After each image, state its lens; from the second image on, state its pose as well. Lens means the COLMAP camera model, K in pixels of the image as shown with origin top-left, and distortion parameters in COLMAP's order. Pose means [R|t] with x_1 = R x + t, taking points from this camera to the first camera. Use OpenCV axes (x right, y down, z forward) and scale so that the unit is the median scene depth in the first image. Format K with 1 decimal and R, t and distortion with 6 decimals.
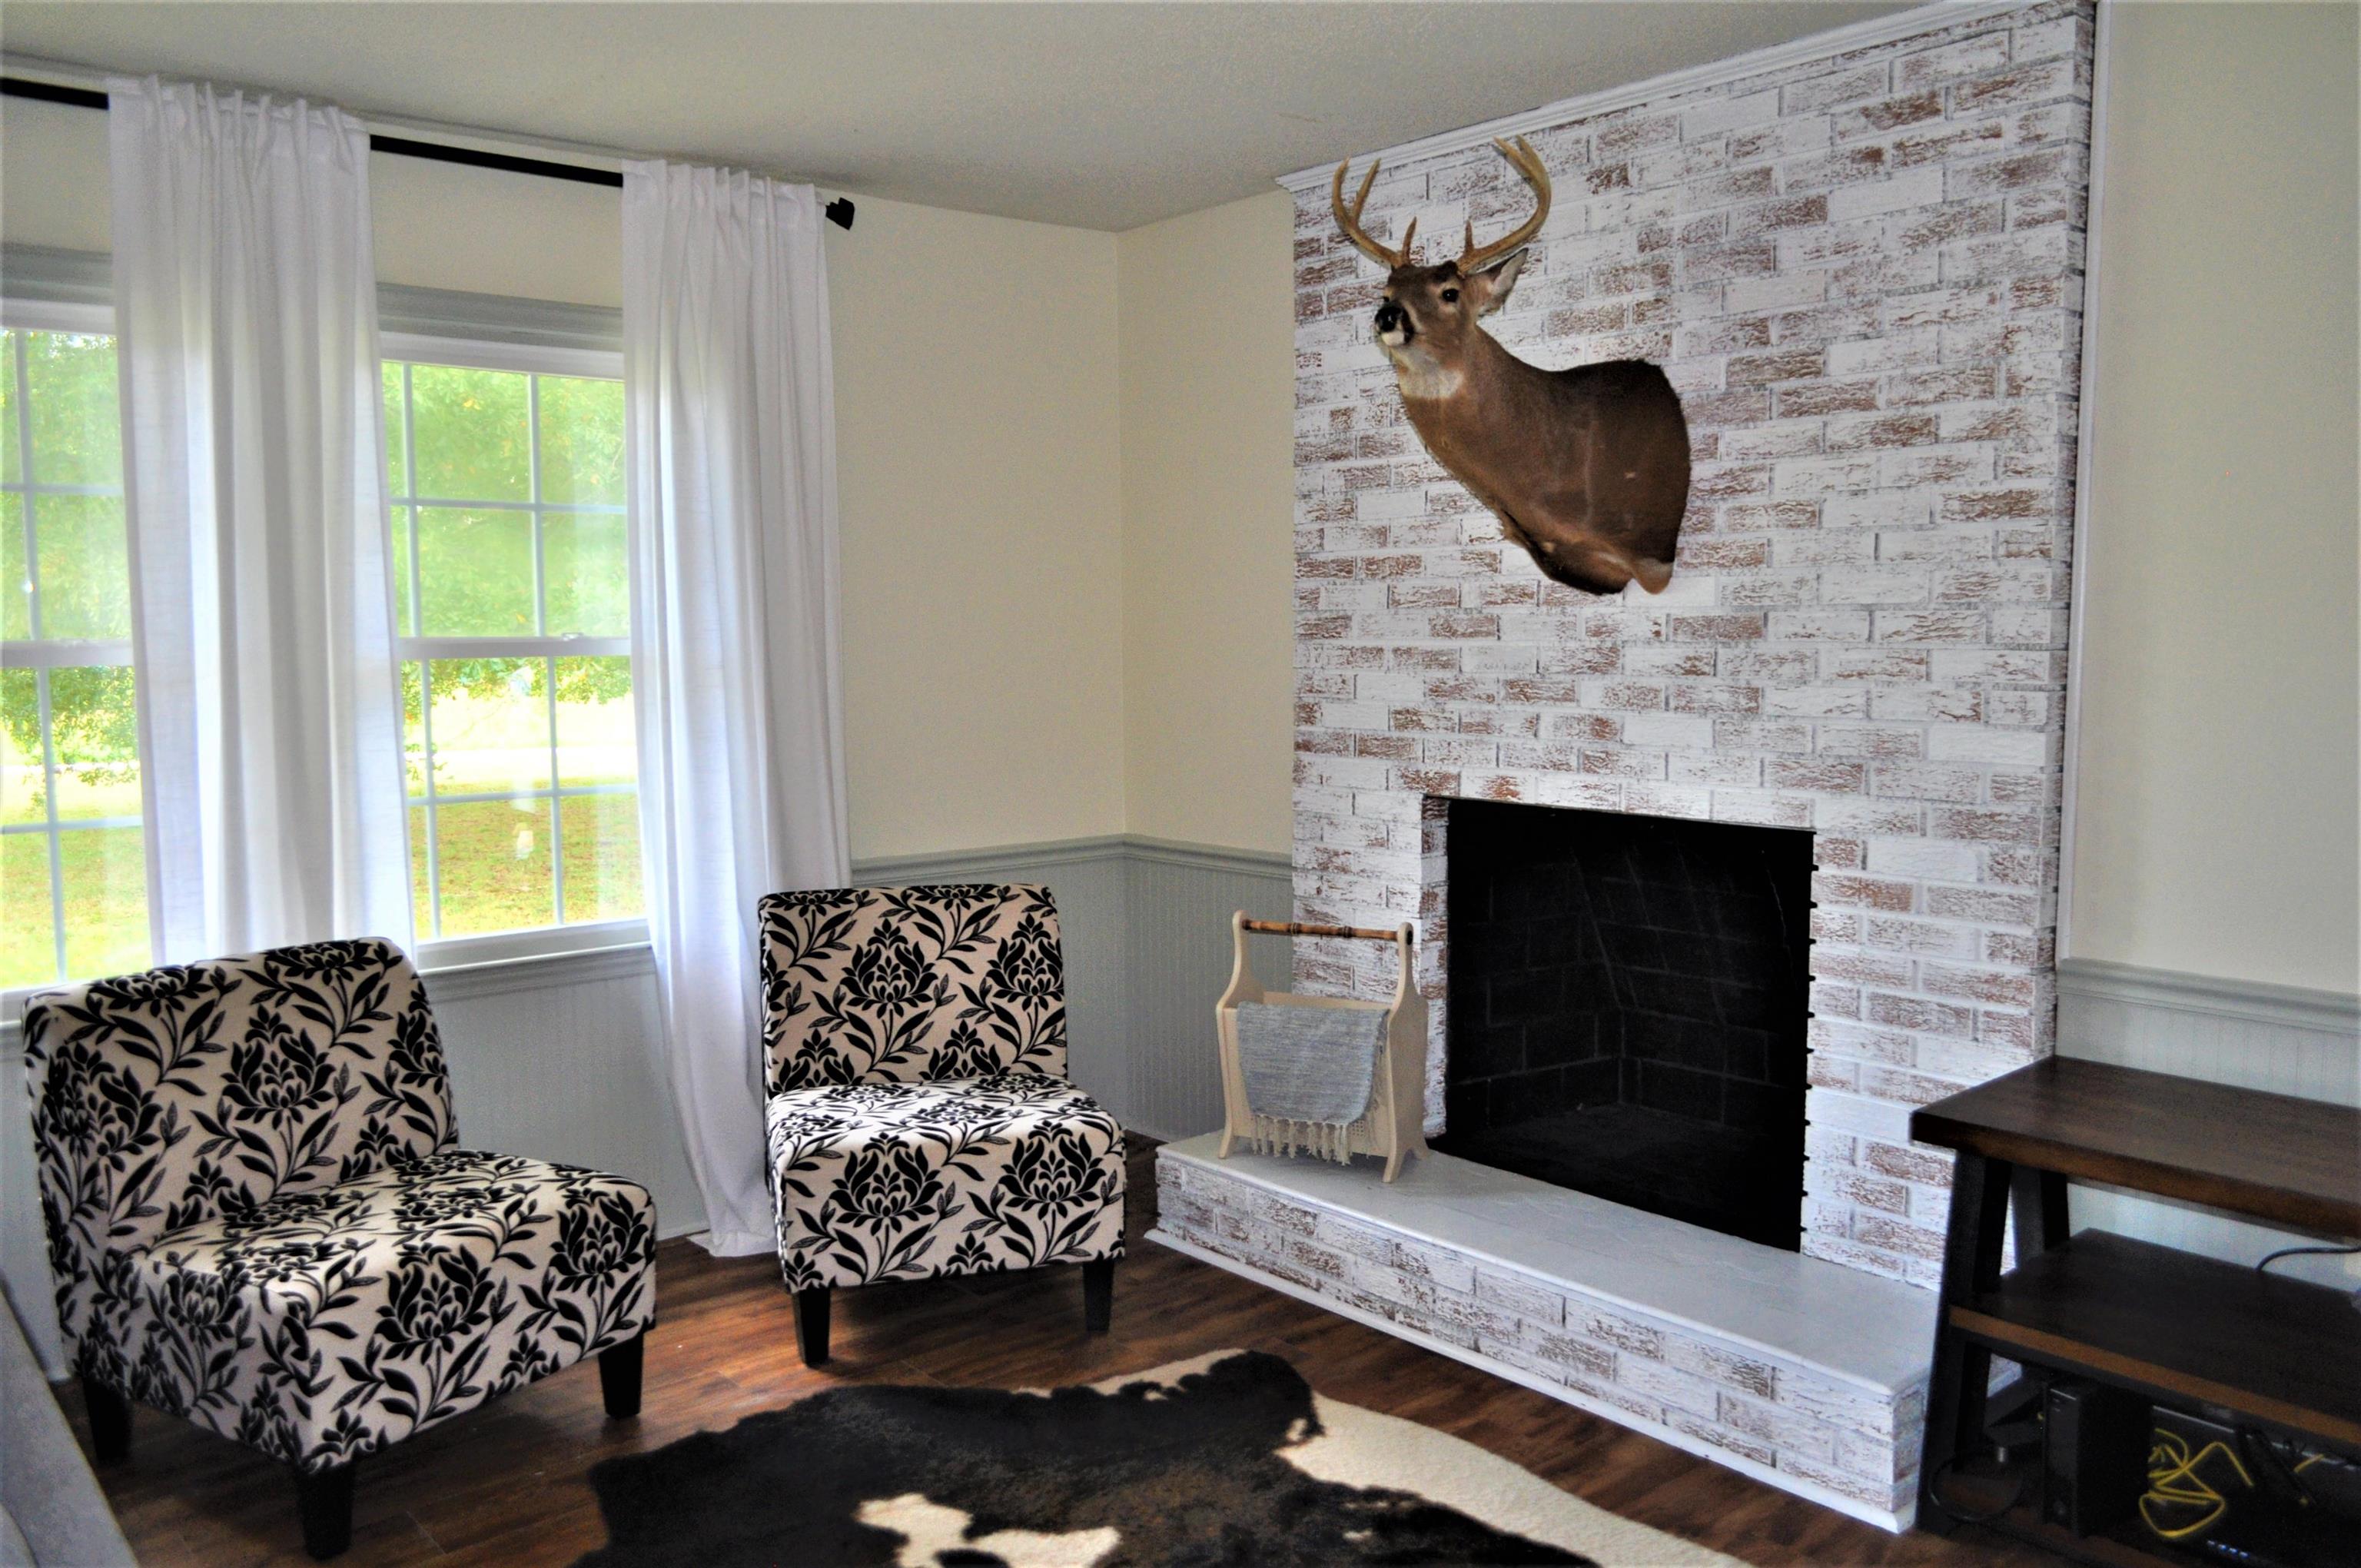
lens RADIAL K [[1838.3, 0, 1180.5], [0, 1838.3, 784.0], [0, 0, 1]] dist [-0.012289, 0.003160]
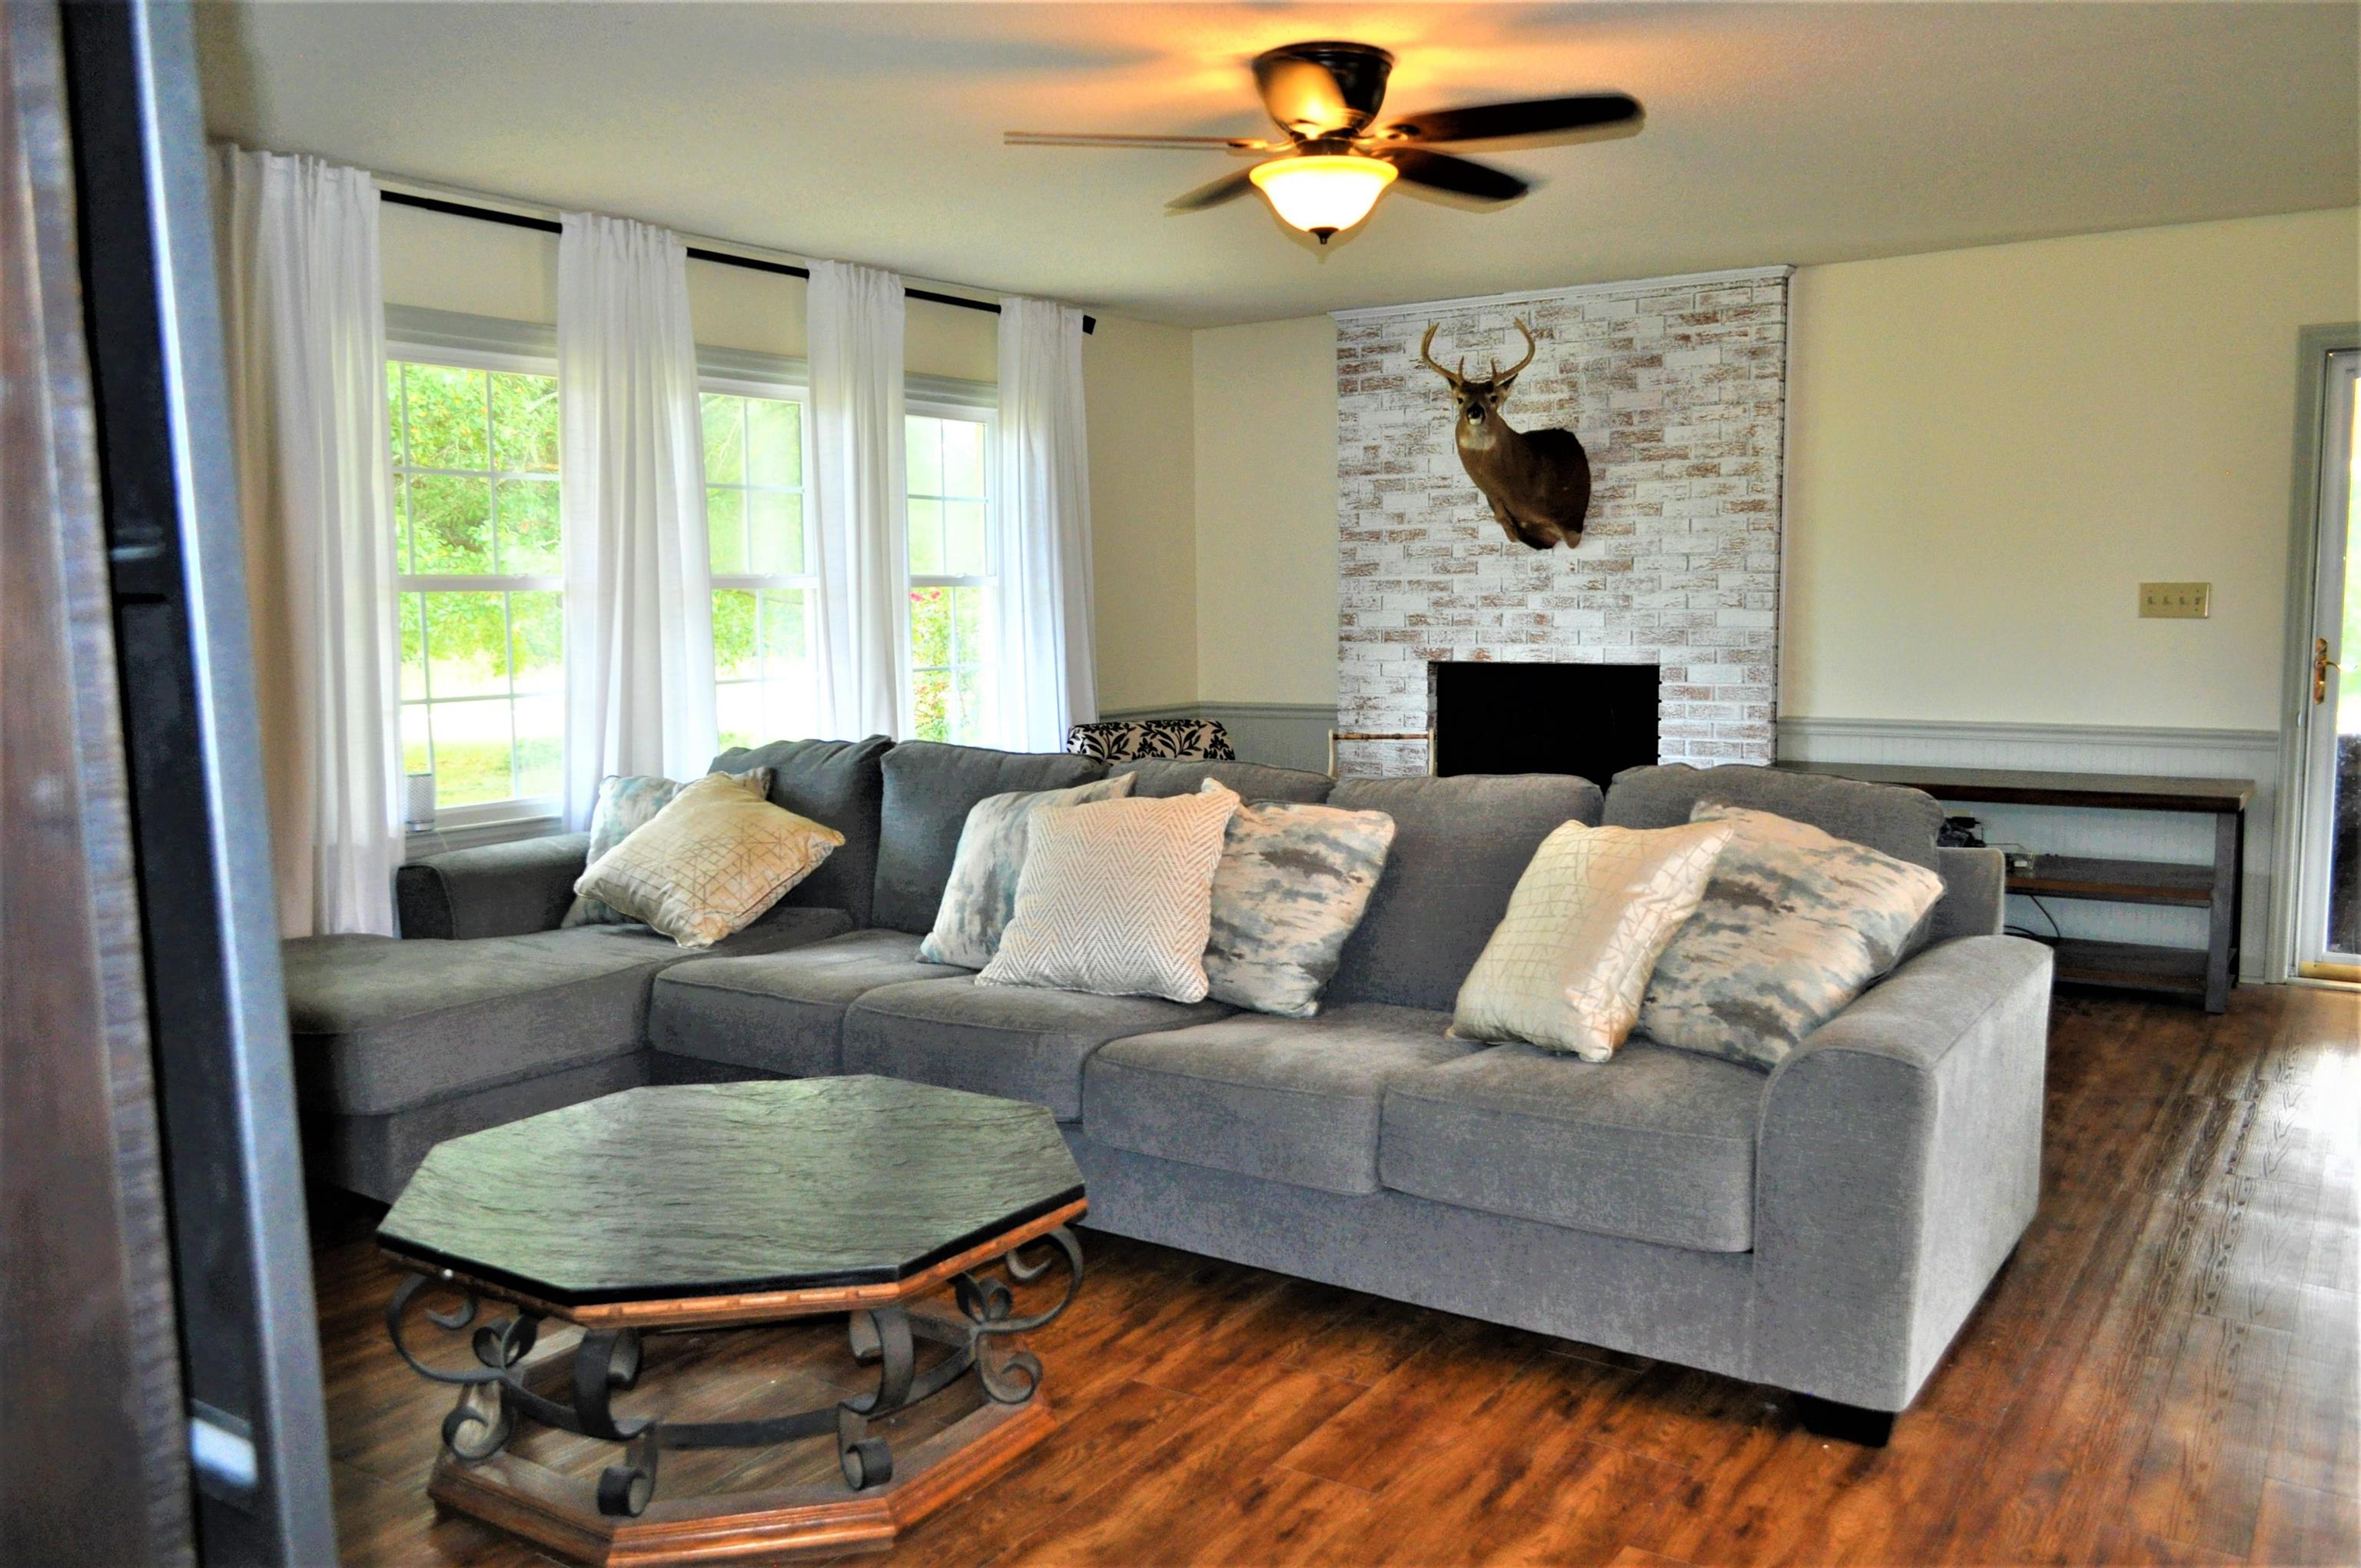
lens RADIAL K [[1838.3, 0, 1180.5], [0, 1838.3, 784.0], [0, 0, 1]] dist [-0.012289, 0.003160]
pose [[0.963727, -0.033476, 0.264782, -0.695941], [0.029865, 0.999398, 0.017652, 0.103594], [-0.265214, -0.009104, 0.964147, -0.808504]]
